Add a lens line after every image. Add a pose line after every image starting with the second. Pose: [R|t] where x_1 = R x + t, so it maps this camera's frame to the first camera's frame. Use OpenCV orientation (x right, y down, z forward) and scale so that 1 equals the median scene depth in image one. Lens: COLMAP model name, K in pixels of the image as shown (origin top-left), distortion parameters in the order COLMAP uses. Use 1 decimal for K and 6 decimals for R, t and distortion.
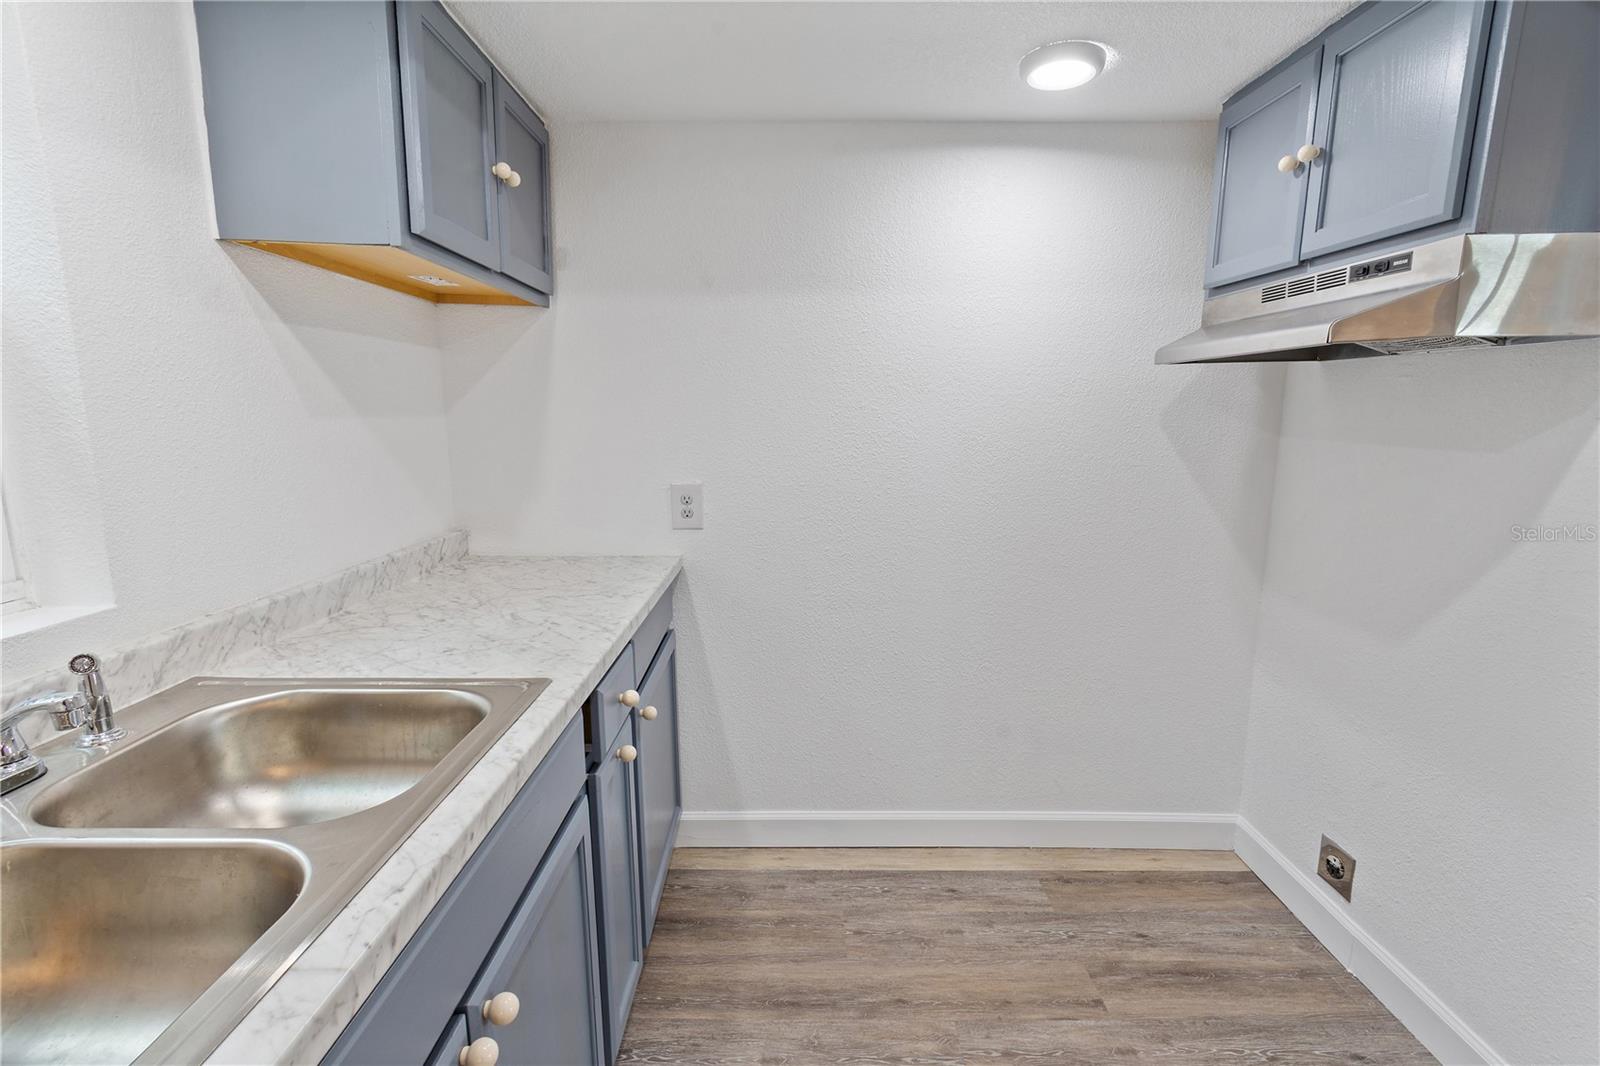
lens RADIAL K [[713.4, 0, 786.8], [0, 713.4, 540.7], [0, 0, 1]] dist [0.003254, 0.000170]
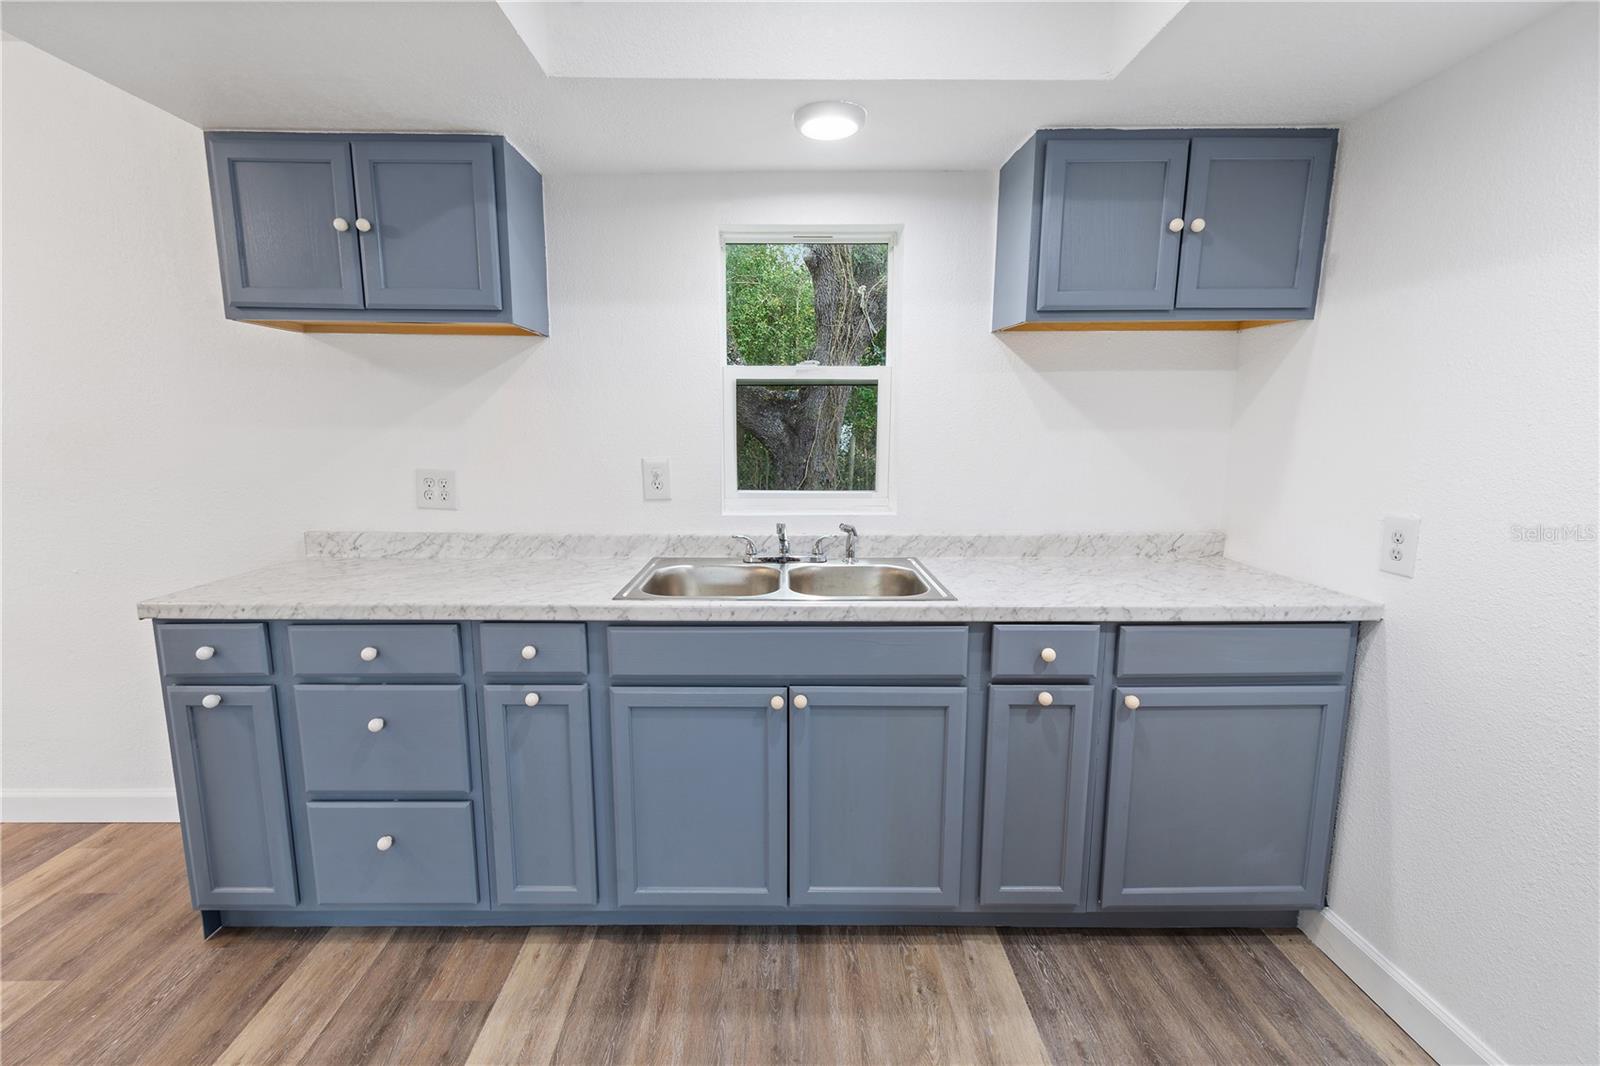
lens RADIAL K [[713.4, 0, 786.8], [0, 713.4, 540.7], [0, 0, 1]] dist [0.003254, 0.000170]
pose [[0.025364, 0.161392, -0.986564, 0.737152], [-0.176301, 0.972136, 0.154499, -0.066140], [0.984009, 0.170014, 0.053110, 0.333828]]
